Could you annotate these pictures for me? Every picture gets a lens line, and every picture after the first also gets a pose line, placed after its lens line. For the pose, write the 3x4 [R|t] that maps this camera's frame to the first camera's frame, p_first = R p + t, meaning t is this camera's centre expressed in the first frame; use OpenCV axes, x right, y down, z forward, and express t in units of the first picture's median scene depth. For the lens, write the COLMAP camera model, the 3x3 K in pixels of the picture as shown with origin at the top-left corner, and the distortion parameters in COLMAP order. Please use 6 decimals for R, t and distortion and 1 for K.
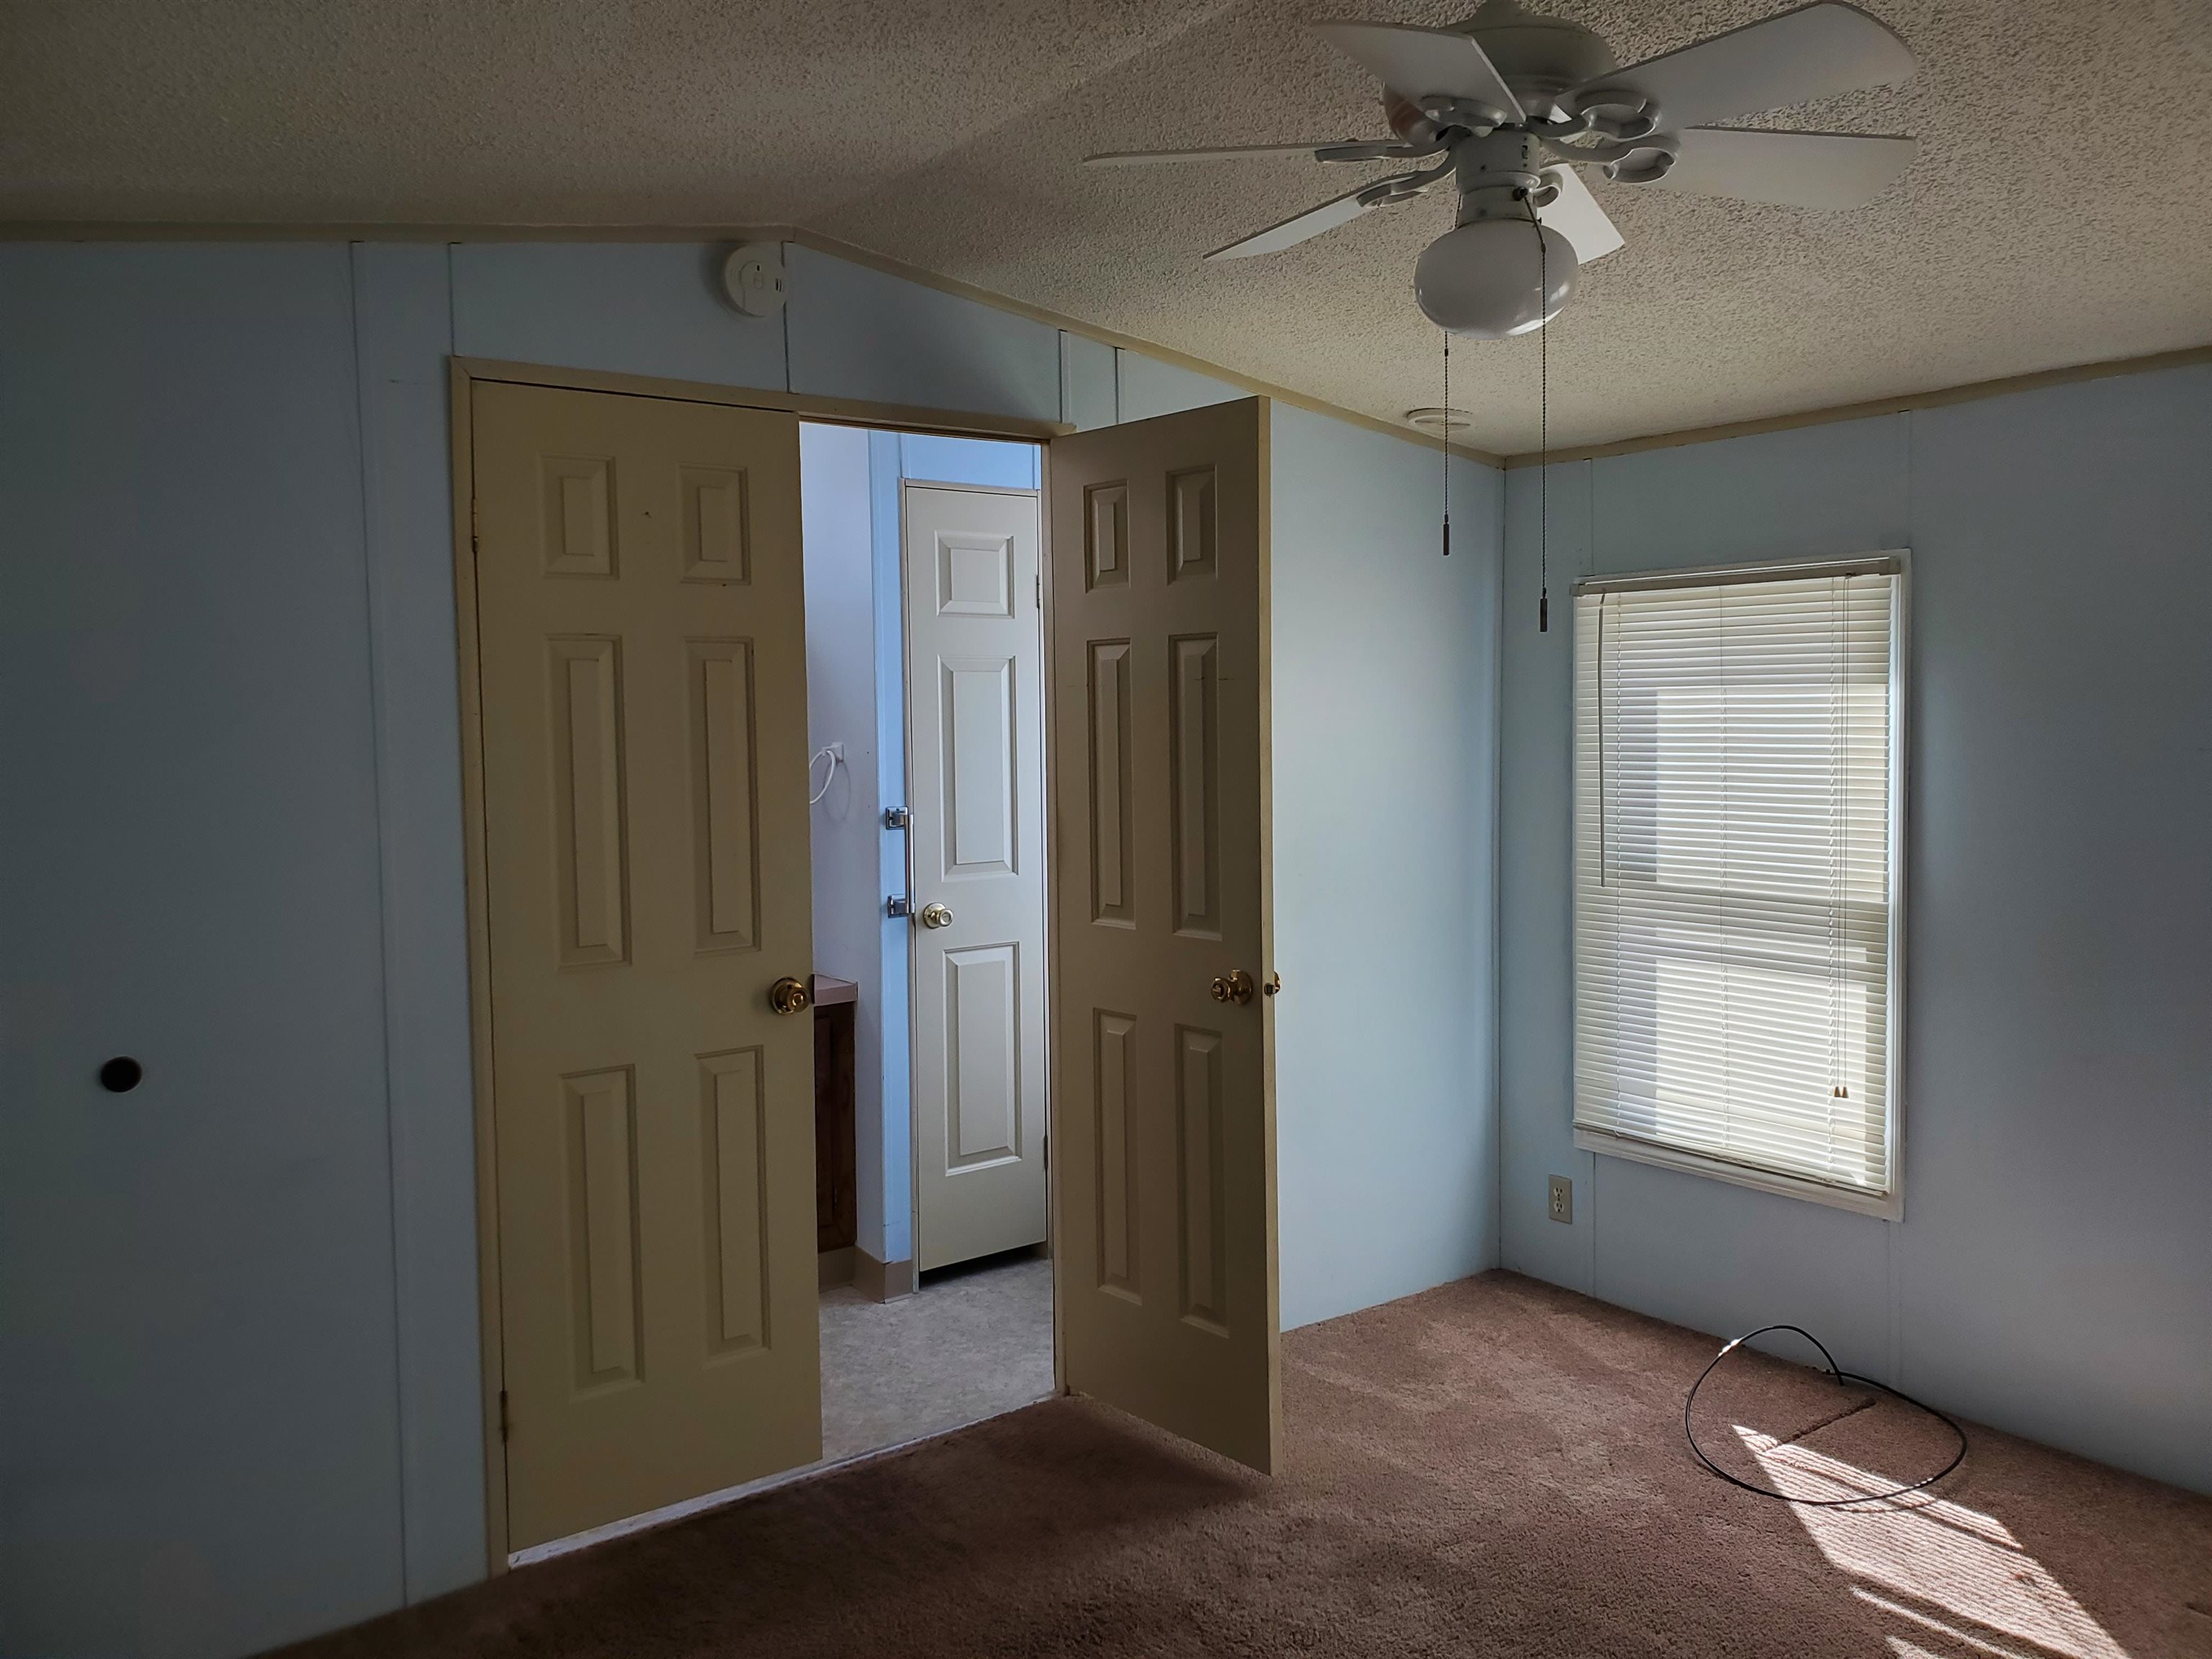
lens RADIAL K [[1745.1, 0, 1115.8], [0, 1745.1, 816.0], [0, 0, 1]] dist [0.035155, -0.064357]
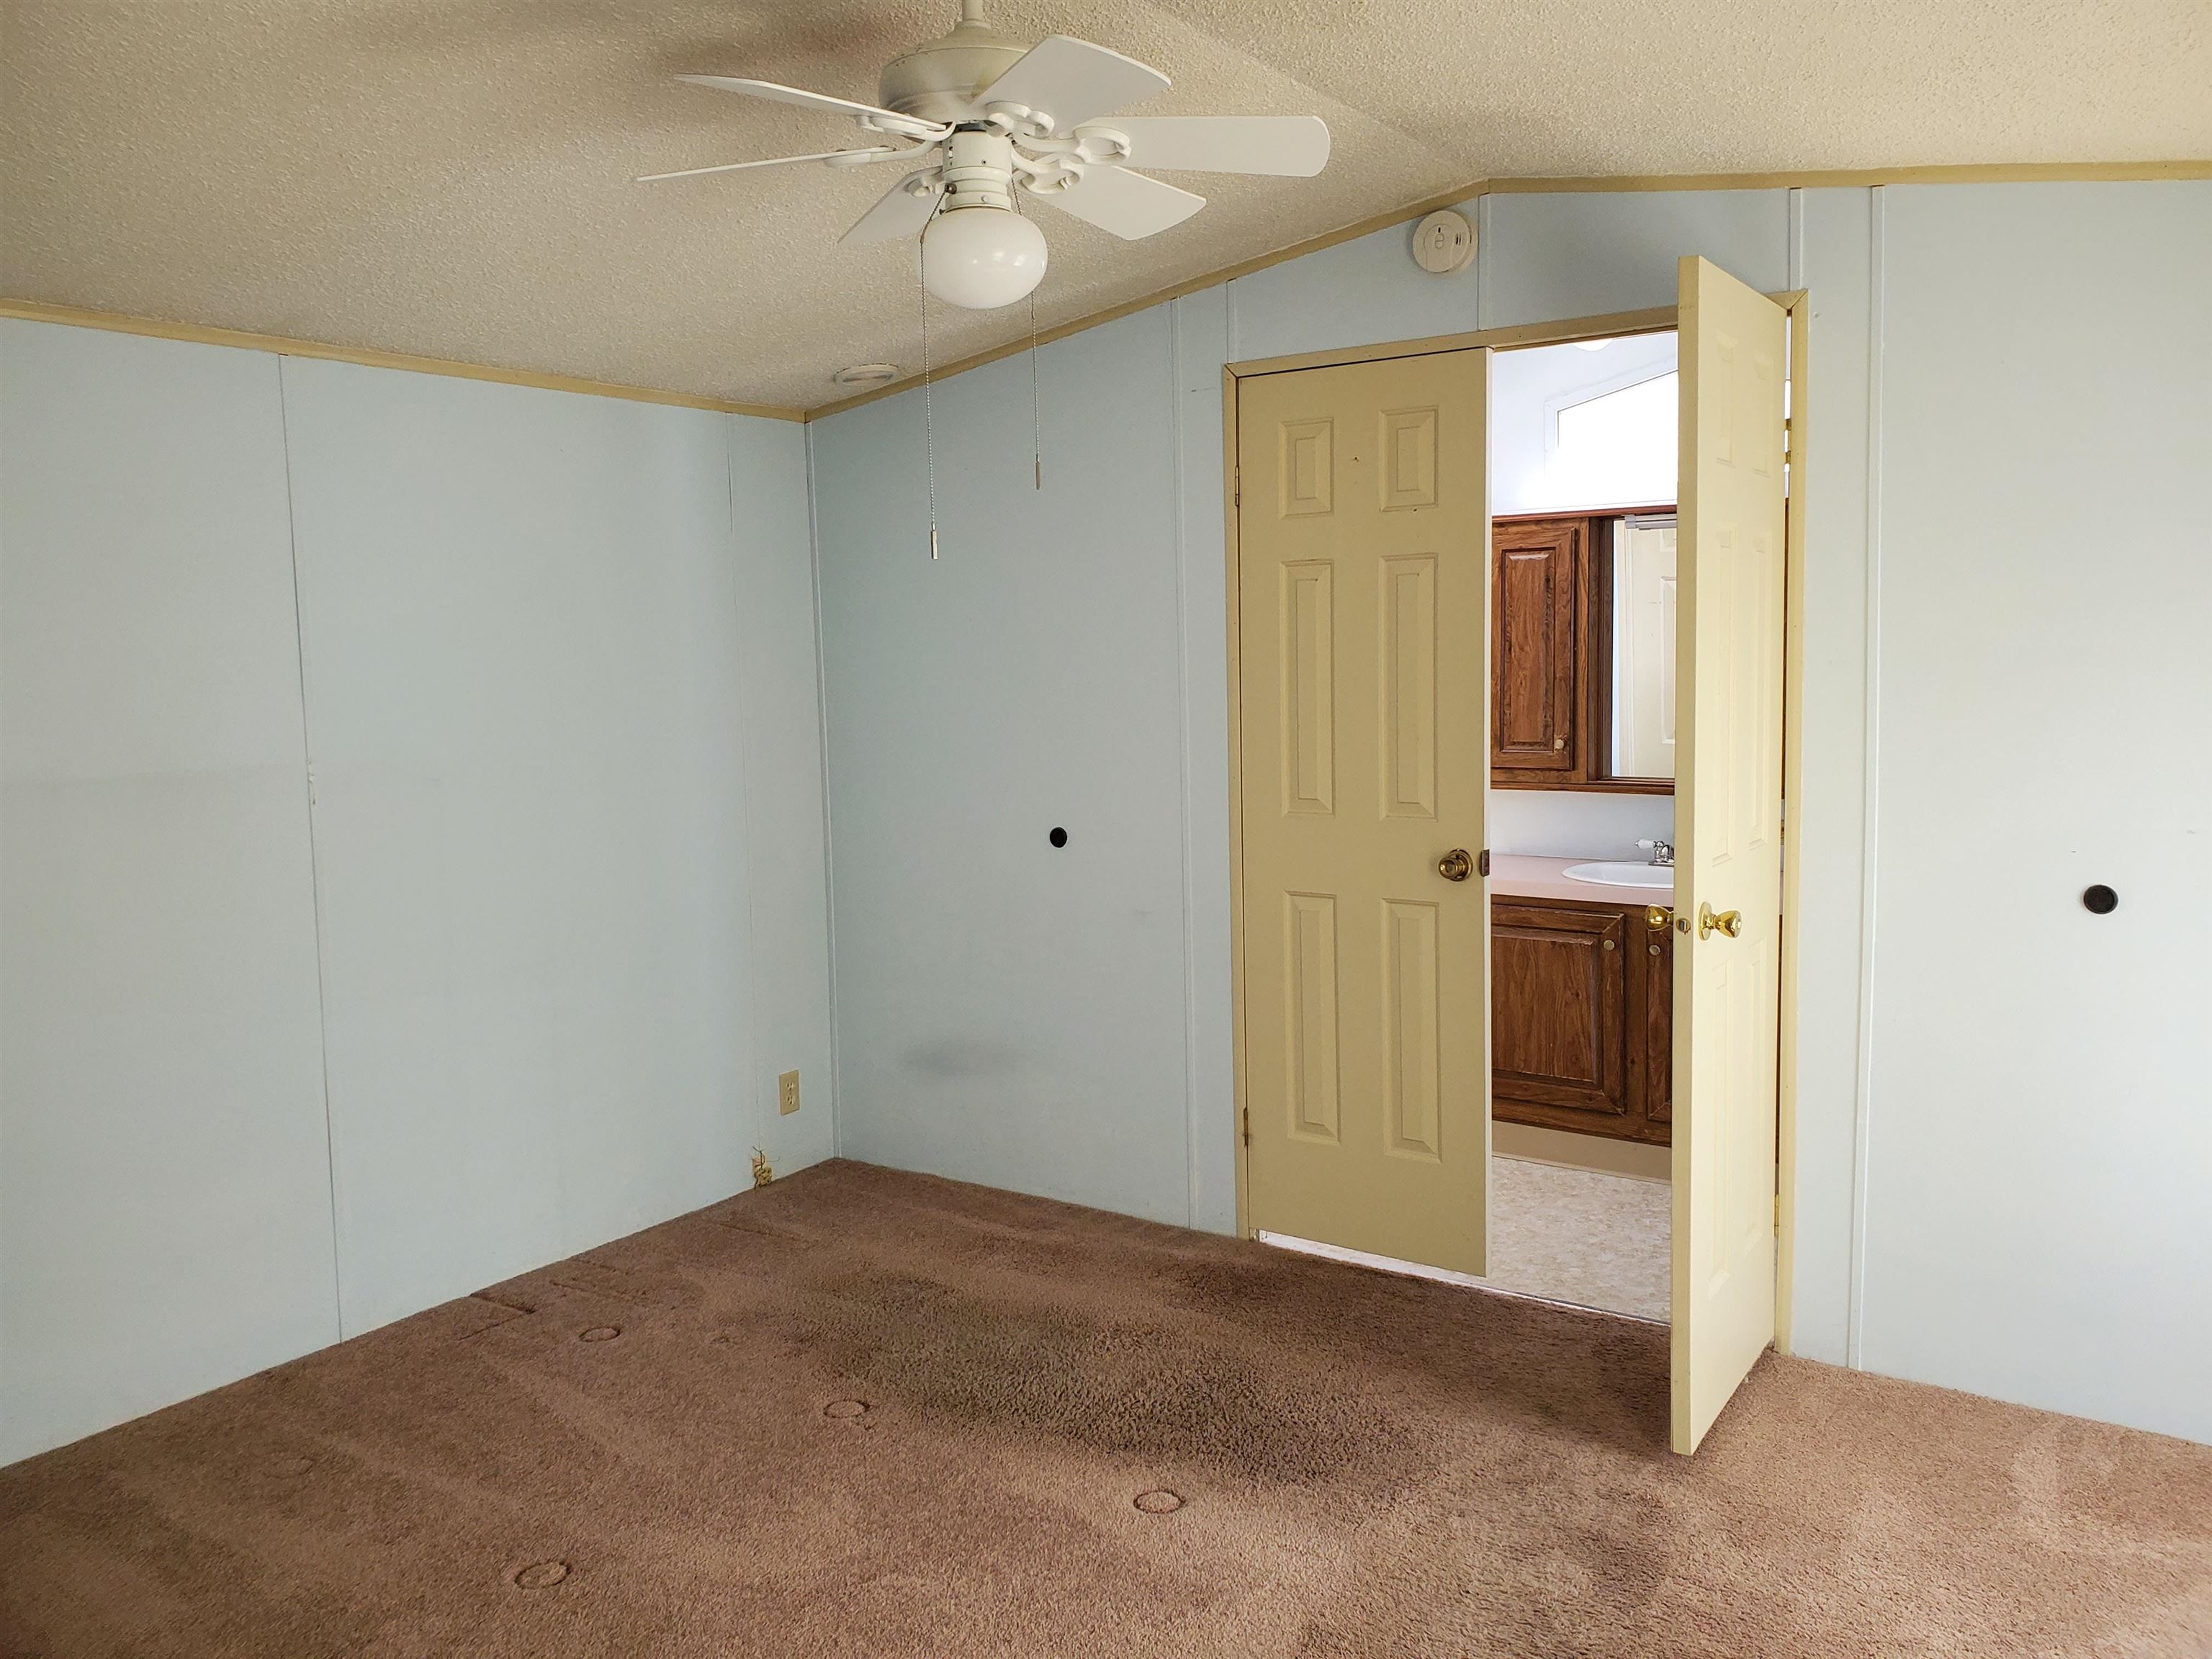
lens RADIAL K [[1745.1, 0, 1115.8], [0, 1745.1, 816.0], [0, 0, 1]] dist [0.035155, -0.064357]
pose [[0.290363, 0.097463, -0.951940, 0.886218], [-0.044760, 0.995094, 0.088228, -0.021197], [0.955869, 0.016991, 0.293301, 0.471421]]
